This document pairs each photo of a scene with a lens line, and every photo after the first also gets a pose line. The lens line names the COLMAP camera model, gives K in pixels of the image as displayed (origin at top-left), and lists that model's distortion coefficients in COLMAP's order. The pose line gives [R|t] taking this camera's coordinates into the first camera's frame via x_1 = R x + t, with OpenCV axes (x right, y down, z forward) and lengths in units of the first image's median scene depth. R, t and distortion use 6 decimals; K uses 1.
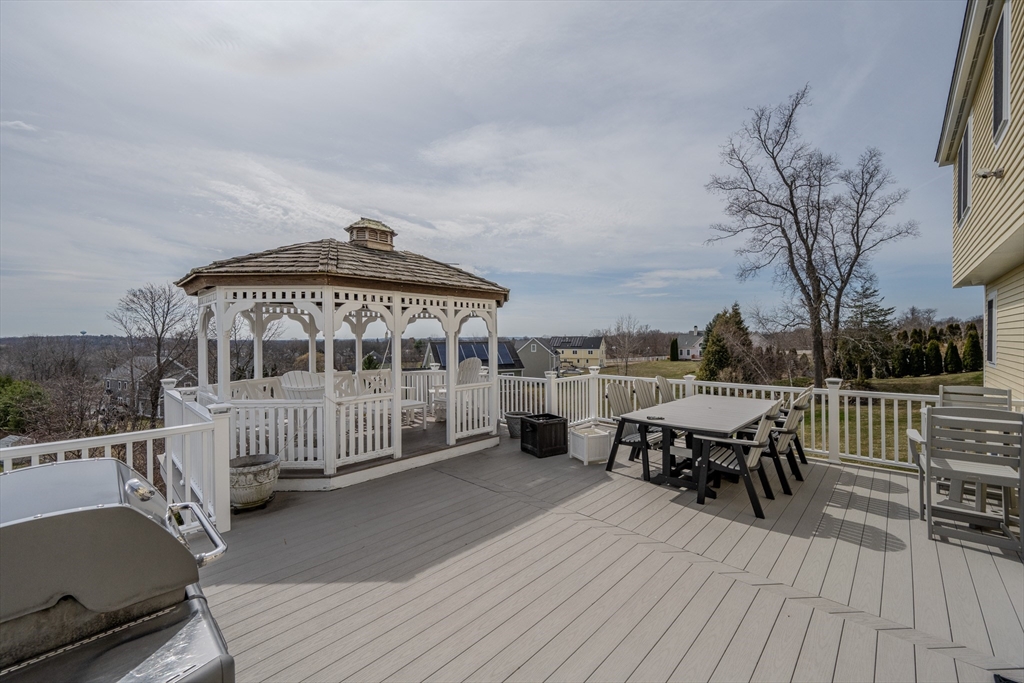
lens RADIAL K [[405.3, 0, 513.0], [0, 405.3, 334.5], [0, 0, 1]] dist [-0.008372, -0.000215]
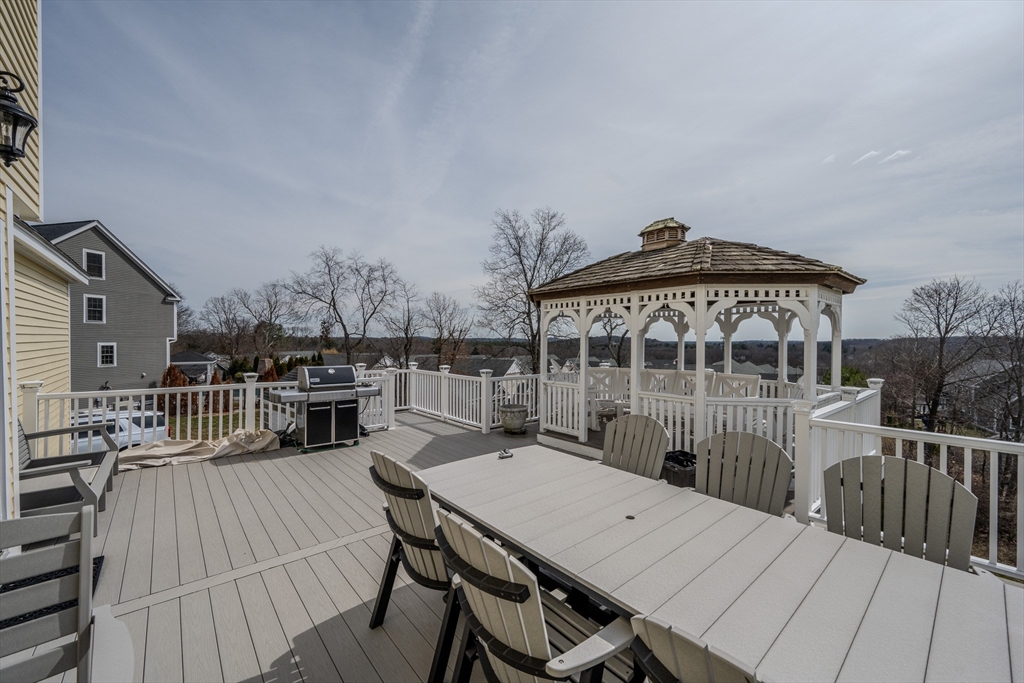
lens RADIAL K [[405.3, 0, 512.9], [0, 405.3, 346.5], [0, 0, 1]] dist [-0.008372, -0.000215]
pose [[-0.091616, 0.027908, -0.995403, 0.688881], [0.003383, 0.999610, 0.027714, 0.002375], [0.995789, -0.000828, -0.091675, 0.726018]]
